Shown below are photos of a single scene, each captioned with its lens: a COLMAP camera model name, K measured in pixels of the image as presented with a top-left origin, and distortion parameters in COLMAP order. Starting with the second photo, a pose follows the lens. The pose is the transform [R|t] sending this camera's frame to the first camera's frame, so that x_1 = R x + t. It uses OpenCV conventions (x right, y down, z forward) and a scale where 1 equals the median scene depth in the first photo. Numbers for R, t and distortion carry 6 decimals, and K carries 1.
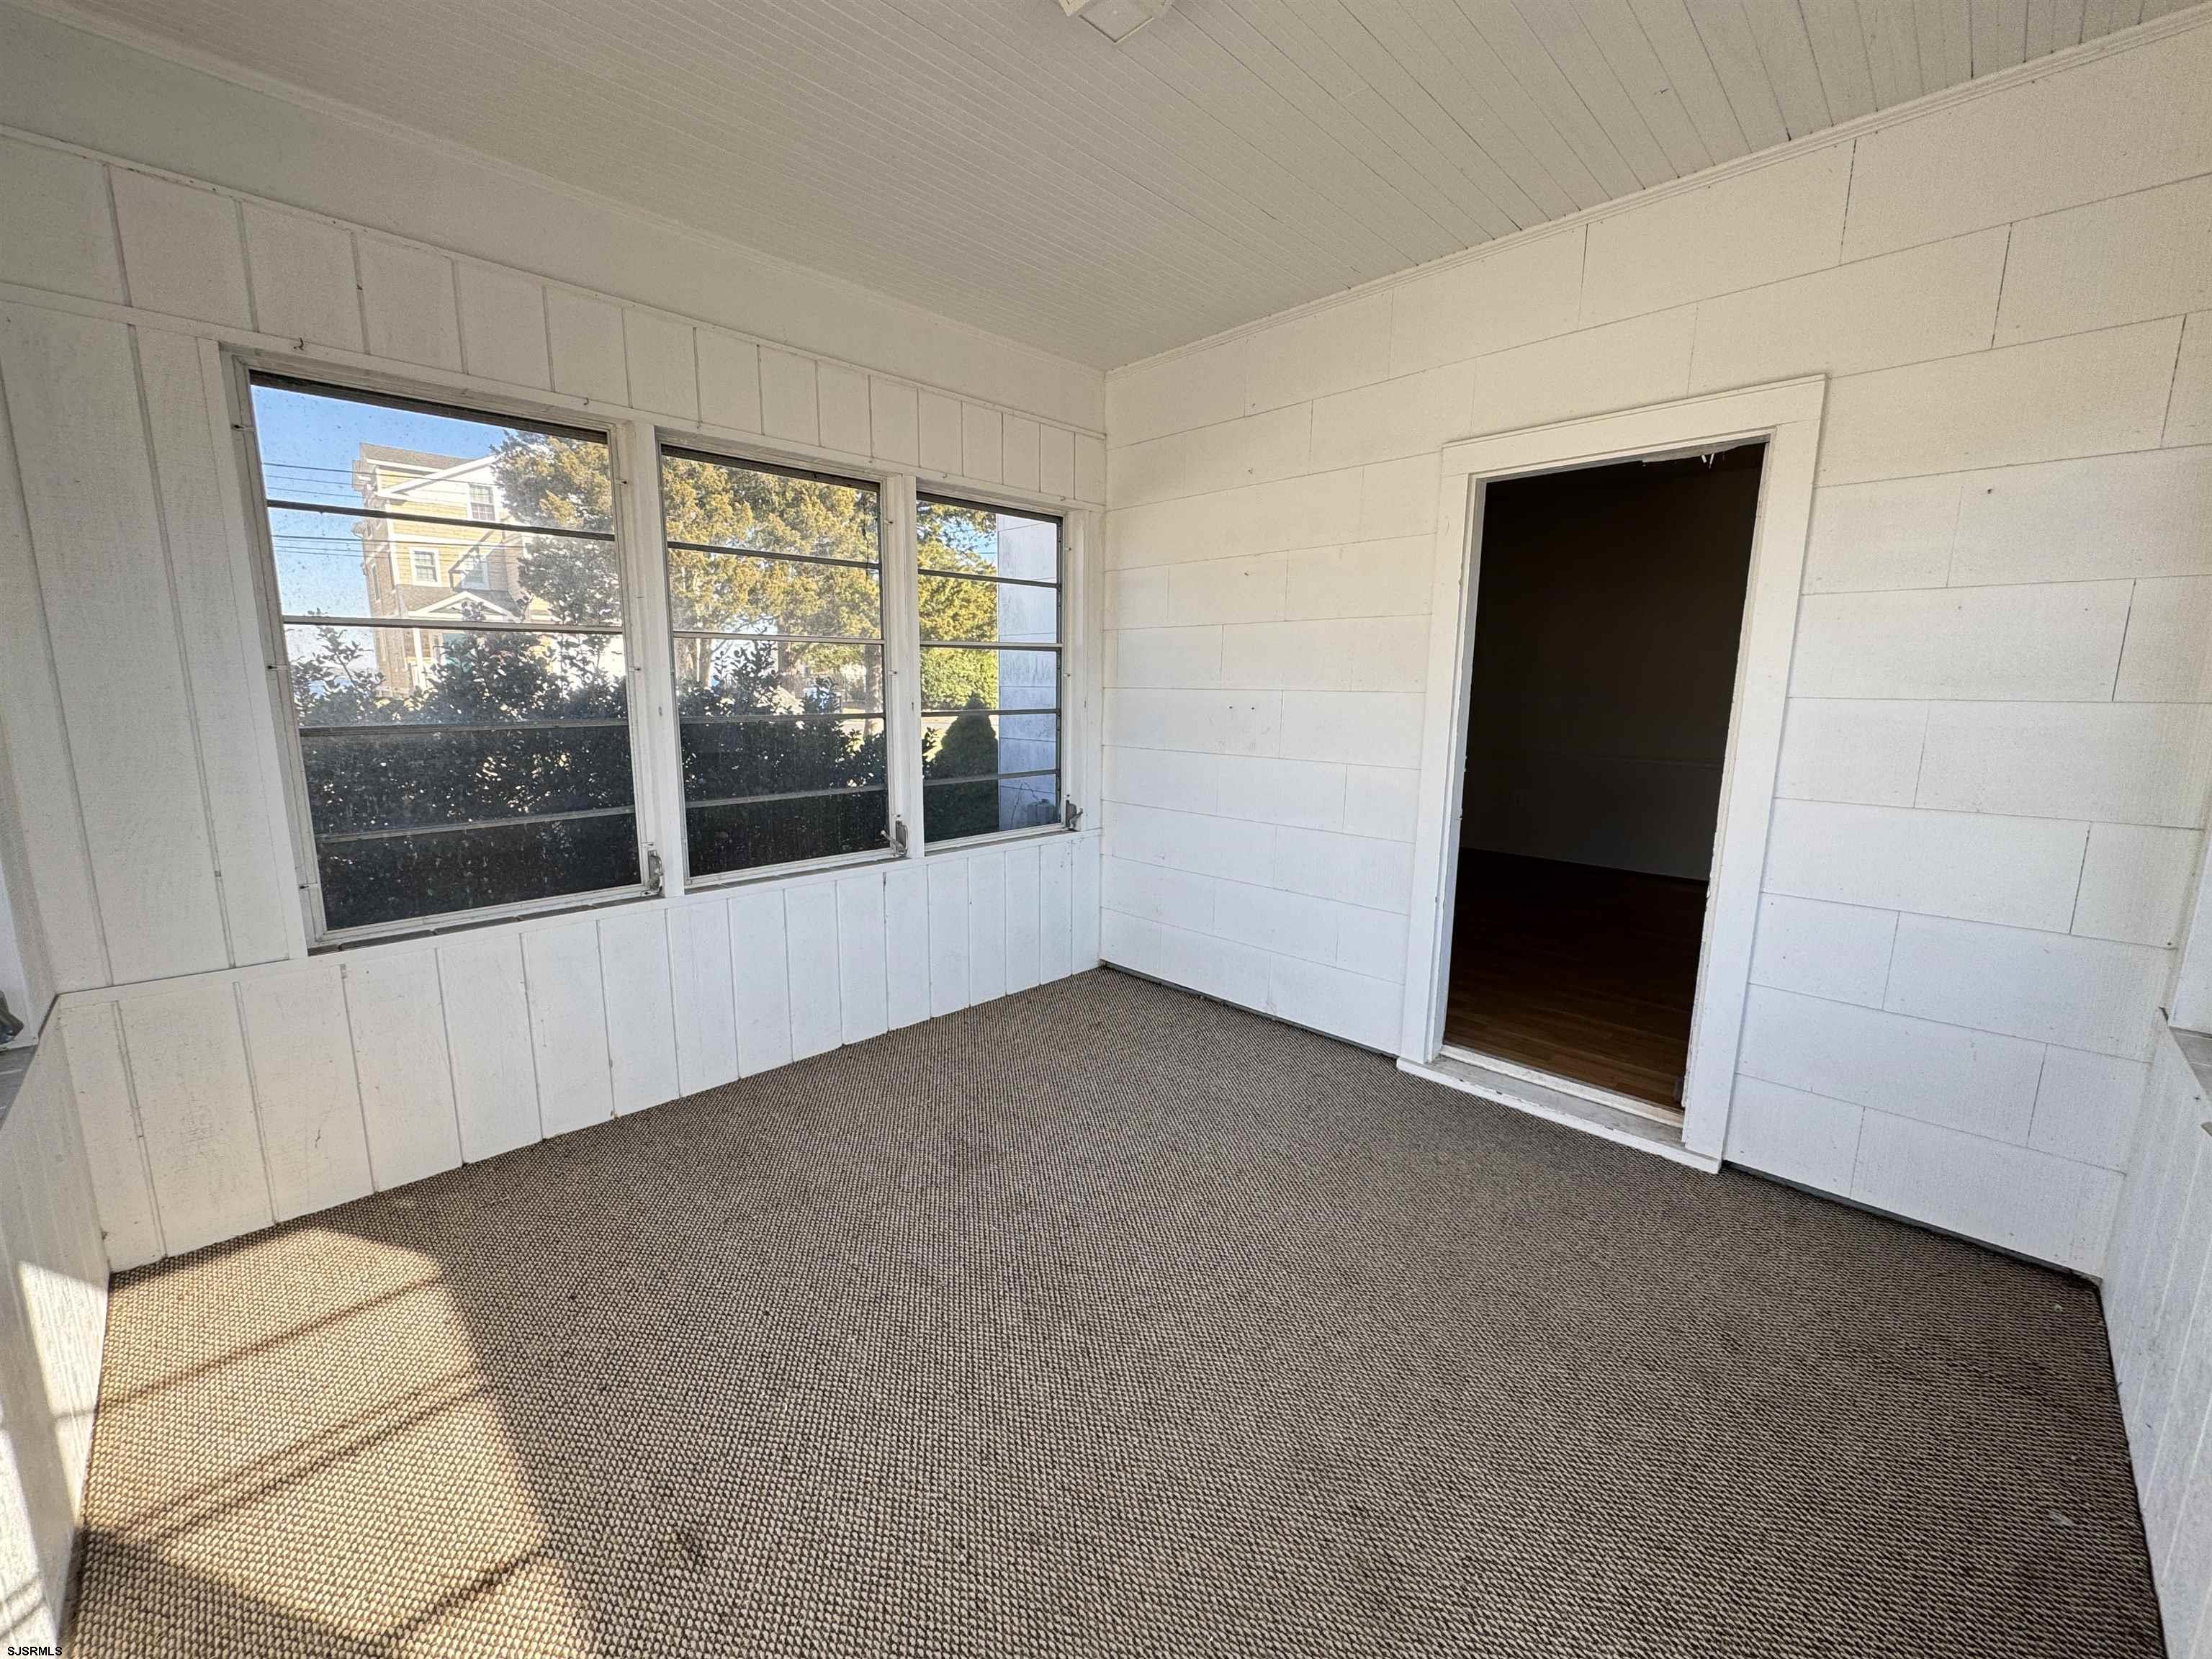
lens RADIAL K [[885.3, 0, 1122.6], [0, 885.3, 833.7], [0, 0, 1]] dist [-0.001463, -0.000133]
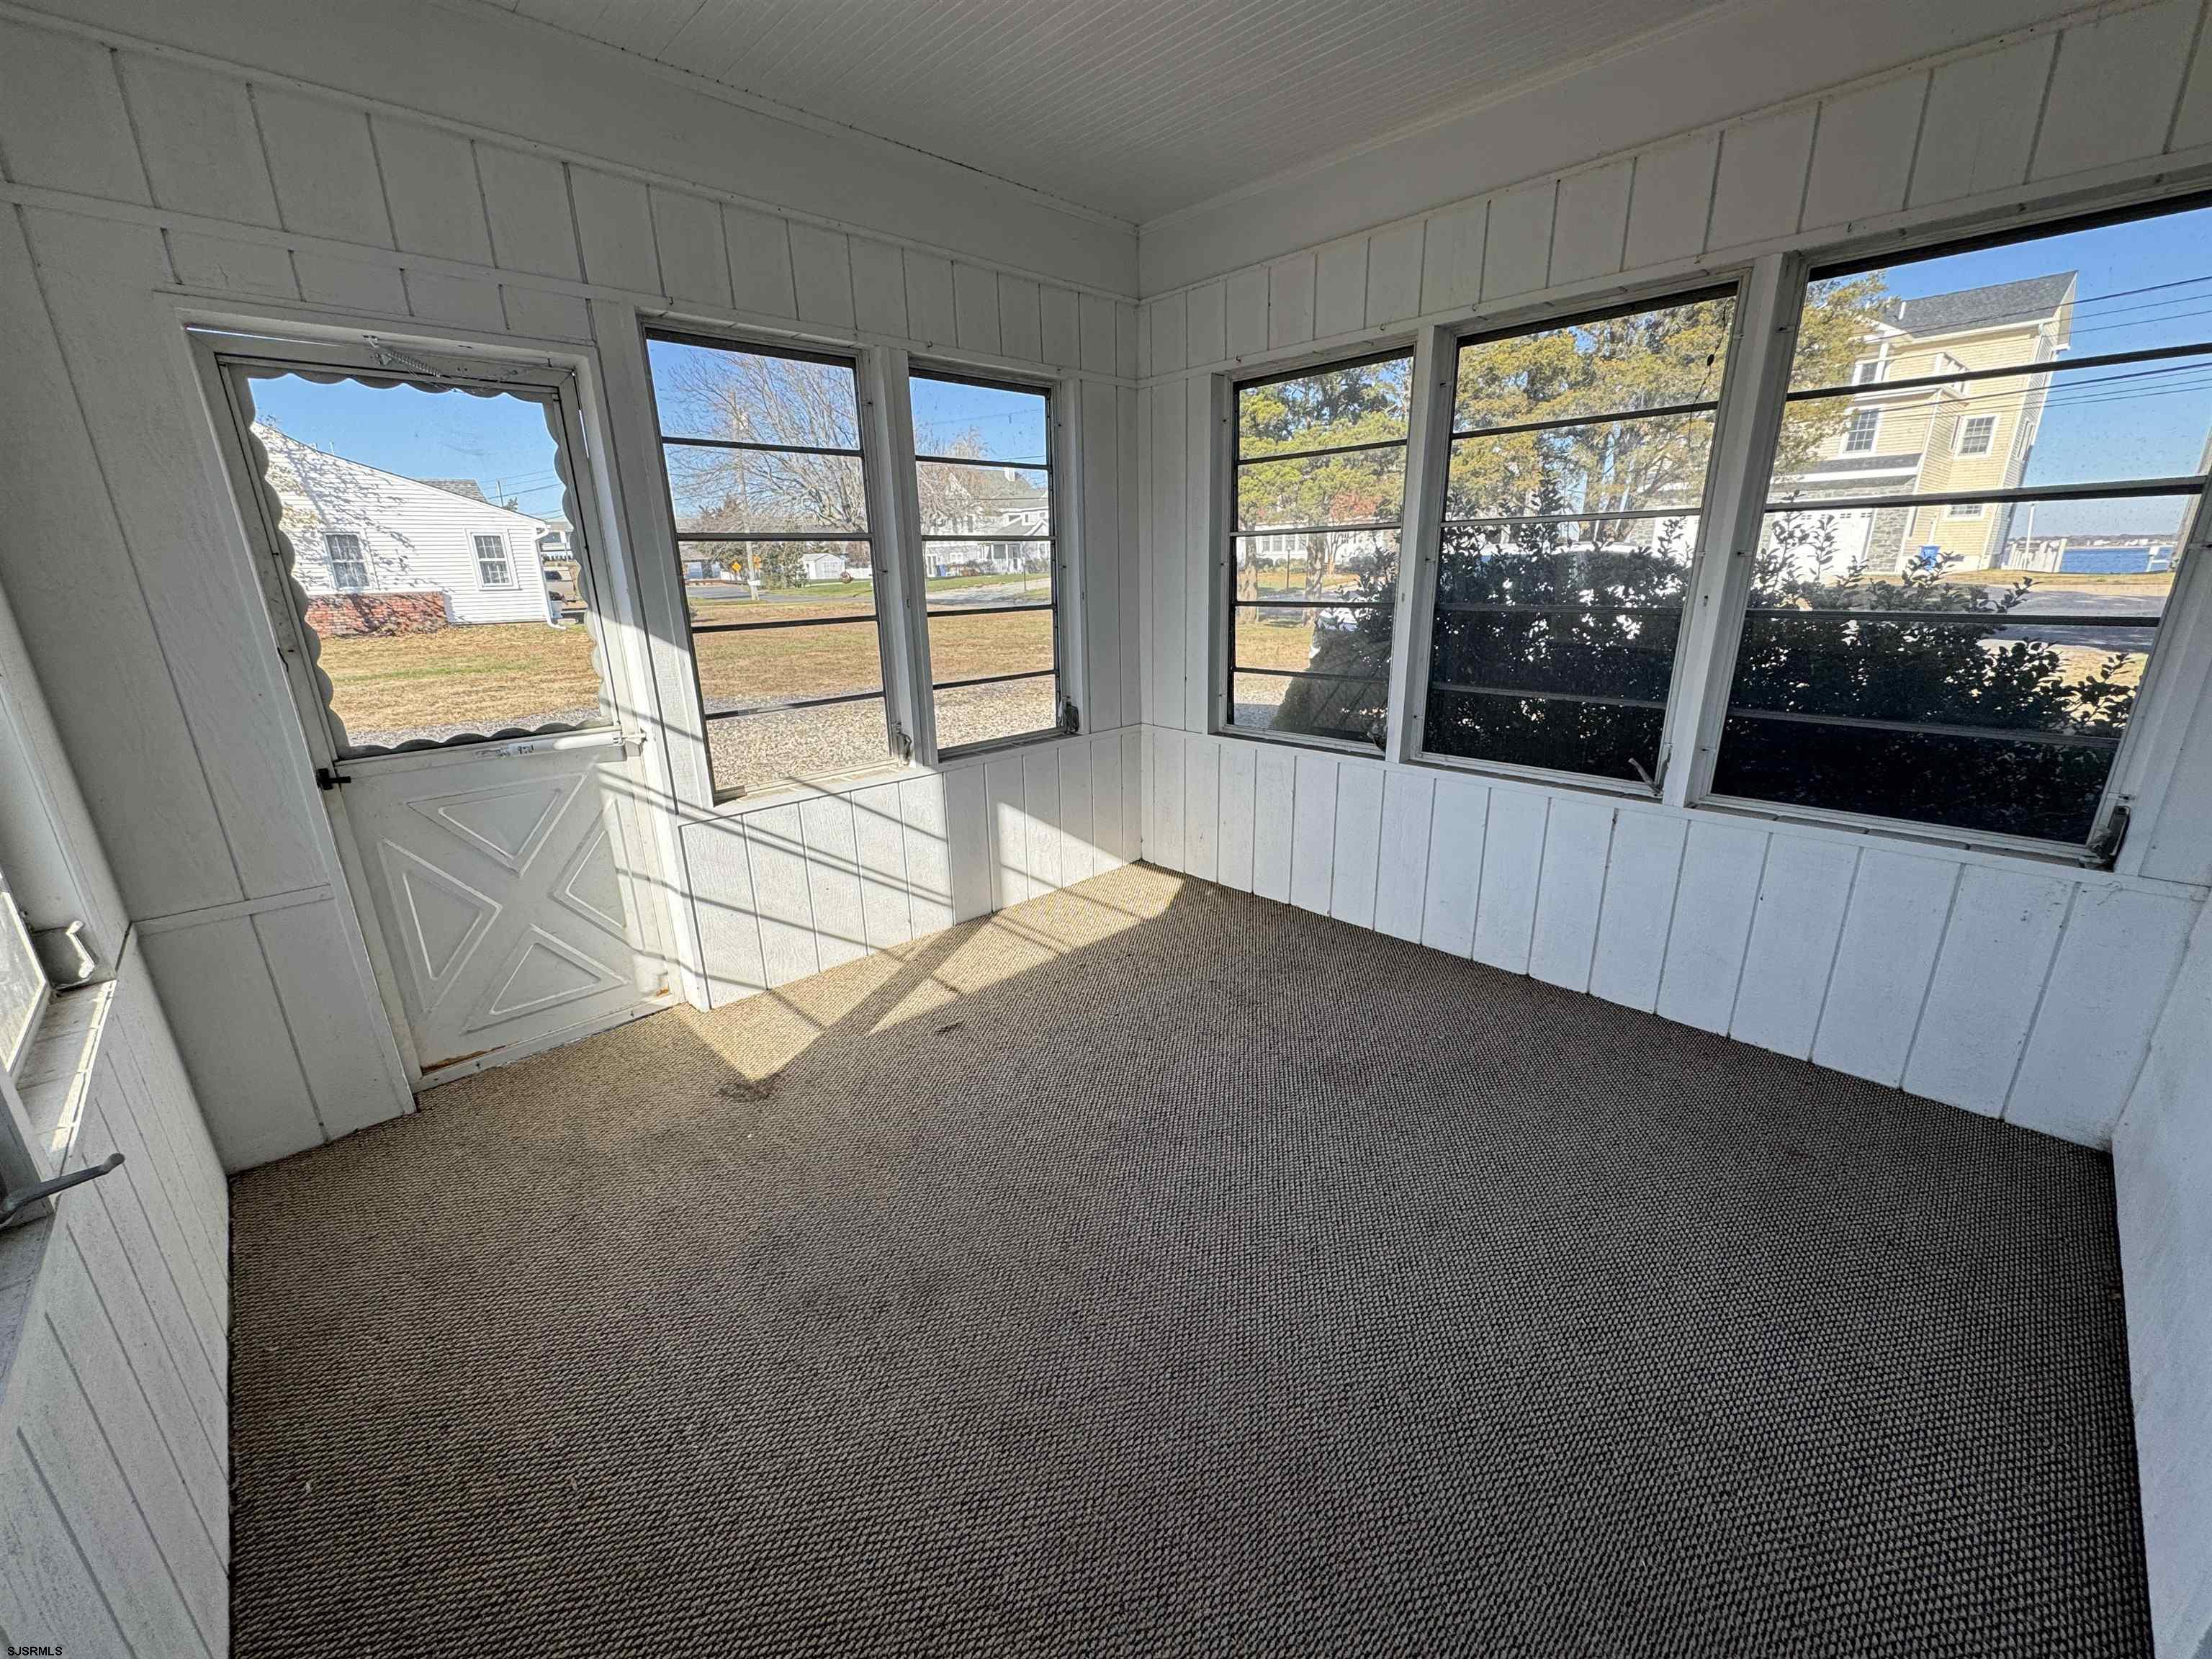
lens RADIAL K [[885.3, 0, 1122.6], [0, 885.3, 833.7], [0, 0, 1]] dist [-0.001463, -0.000133]
pose [[-0.032773, 0.281086, -0.959123, 0.454310], [-0.158498, 0.946033, 0.282666, -0.079262], [0.986815, 0.161283, 0.013547, 0.466148]]
